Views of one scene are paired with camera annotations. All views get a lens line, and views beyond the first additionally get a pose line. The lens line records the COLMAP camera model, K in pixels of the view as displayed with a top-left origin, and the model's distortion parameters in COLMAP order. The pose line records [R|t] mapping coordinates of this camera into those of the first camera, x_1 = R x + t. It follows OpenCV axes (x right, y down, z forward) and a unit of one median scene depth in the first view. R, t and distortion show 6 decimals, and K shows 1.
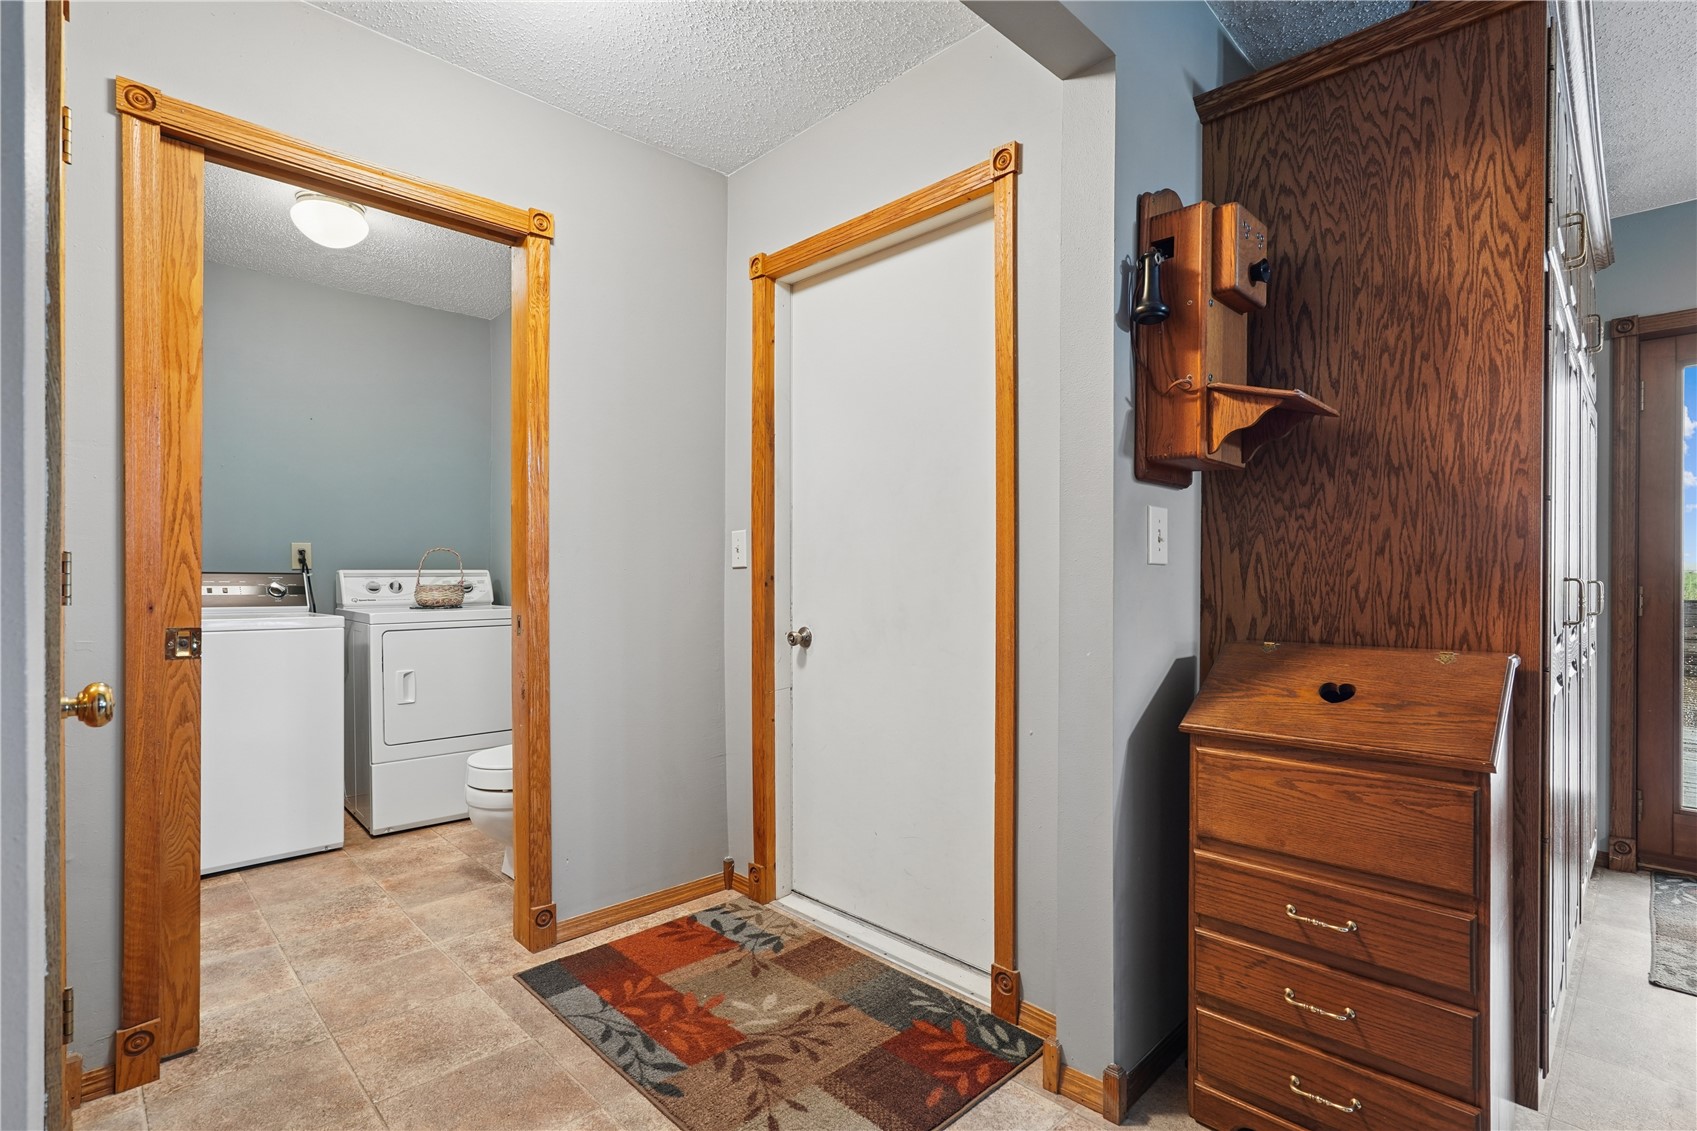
lens RADIAL K [[811.4, 0, 845.3], [0, 811.4, 569.3], [0, 0, 1]] dist [-0.027740, 0.007475]
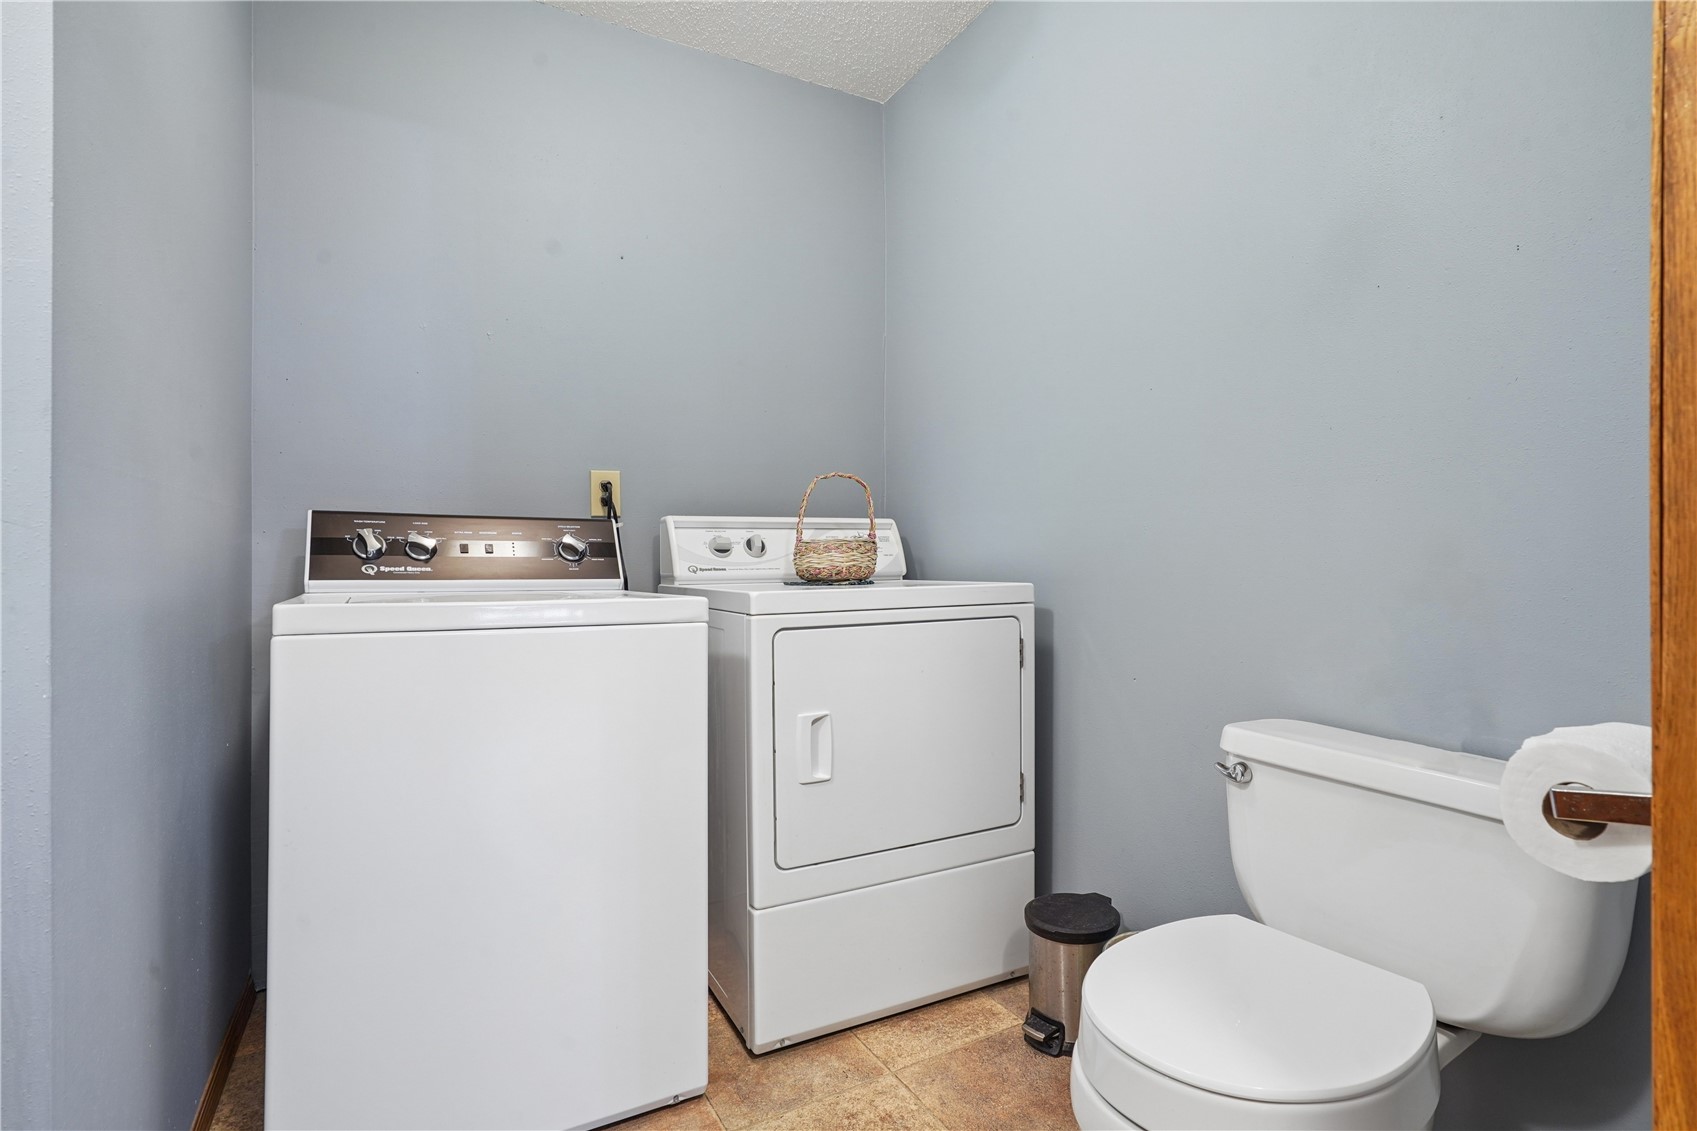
lens RADIAL K [[827.2, 0, 850.4], [0, 827.2, 562.6], [0, 0, 1]] dist [-0.000058, 0.000006]
pose [[0.964263, 0.000084, -0.264945, -0.364911], [0.003333, 0.999917, 0.012446, 0.028157], [0.264924, -0.012884, 0.964183, 0.490905]]
